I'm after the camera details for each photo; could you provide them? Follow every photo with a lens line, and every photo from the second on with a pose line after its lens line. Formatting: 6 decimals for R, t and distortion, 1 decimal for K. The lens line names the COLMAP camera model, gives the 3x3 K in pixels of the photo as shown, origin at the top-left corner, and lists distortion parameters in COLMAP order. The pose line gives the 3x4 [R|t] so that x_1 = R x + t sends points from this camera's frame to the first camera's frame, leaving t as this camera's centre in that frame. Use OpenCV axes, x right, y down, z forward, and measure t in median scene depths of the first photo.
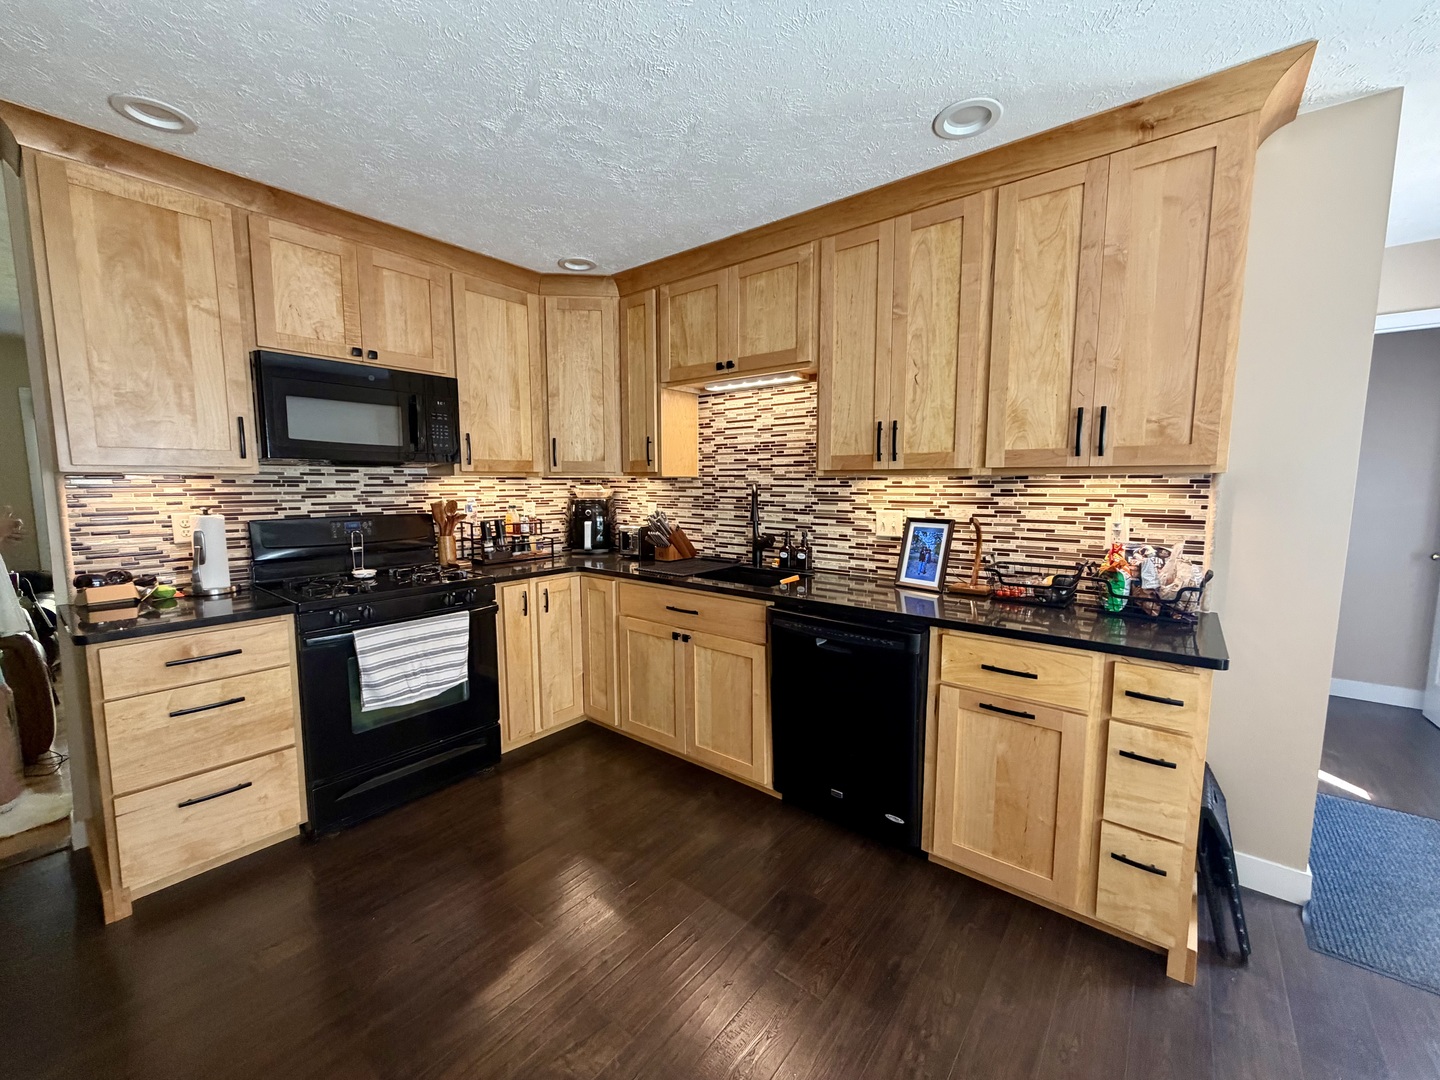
lens RADIAL K [[571.9, 0, 712.3], [0, 571.9, 540.0], [0, 0, 1]] dist [-0.002679, -0.000245]
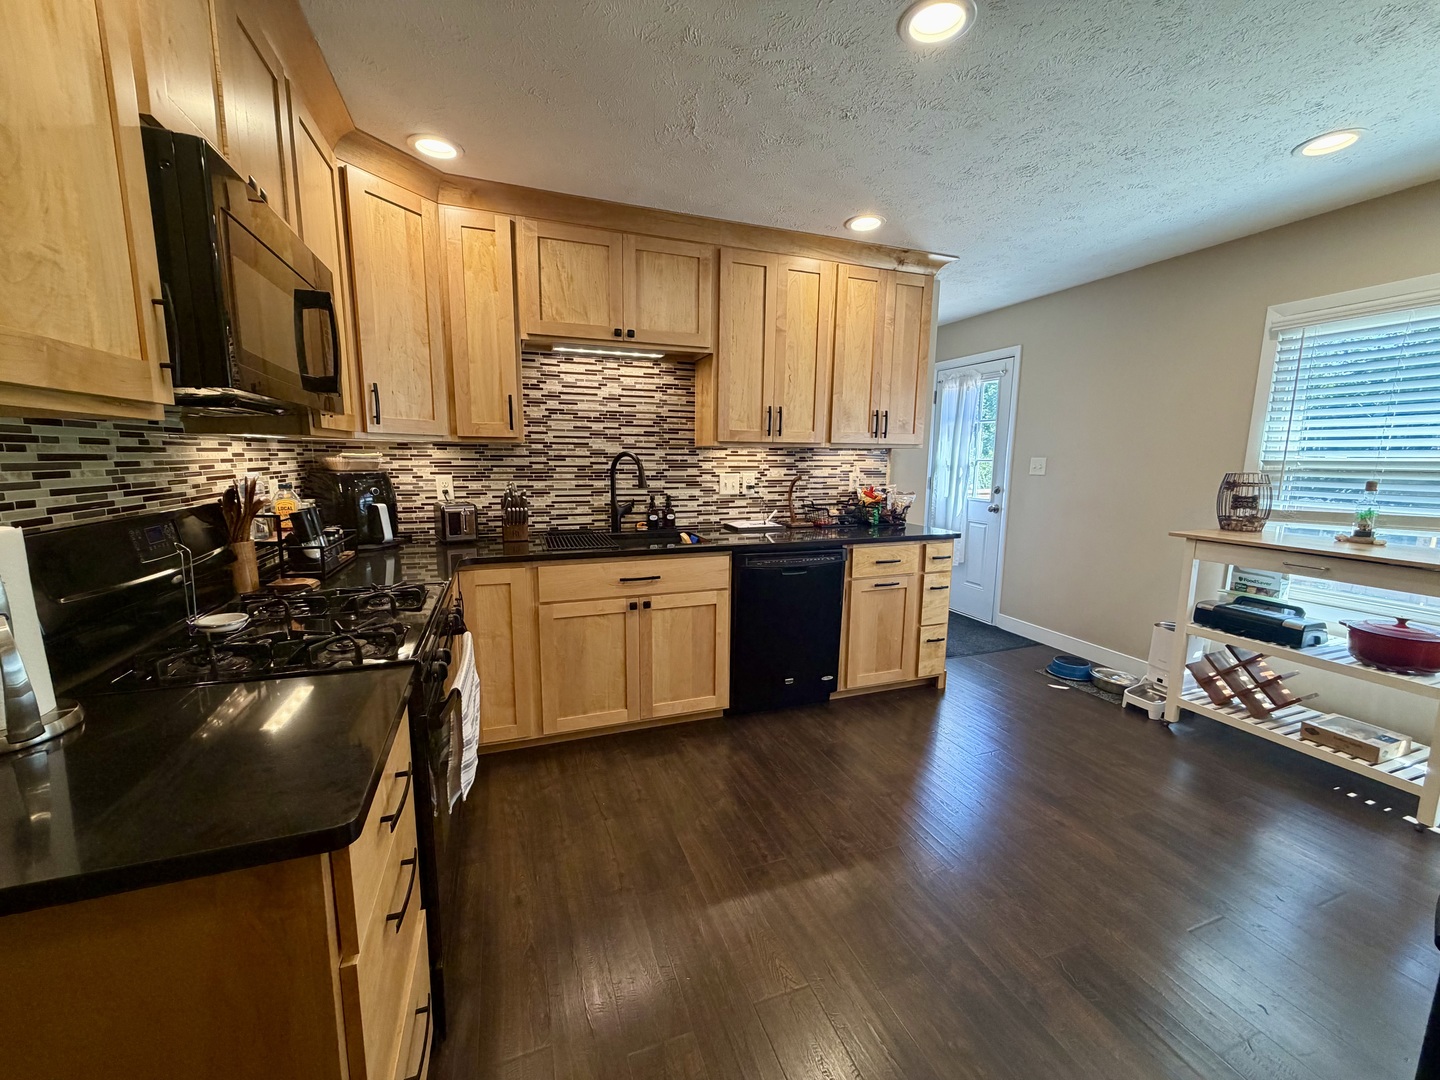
lens RADIAL K [[571.9, 0, 710.8], [0, 571.9, 539.1], [0, 0, 1]] dist [-0.002679, -0.000245]
pose [[0.514285, -0.121596, 0.848955, -0.759529], [0.079441, 0.992396, 0.094016, -0.027641], [-0.853932, 0.019091, 0.520034, 0.340519]]
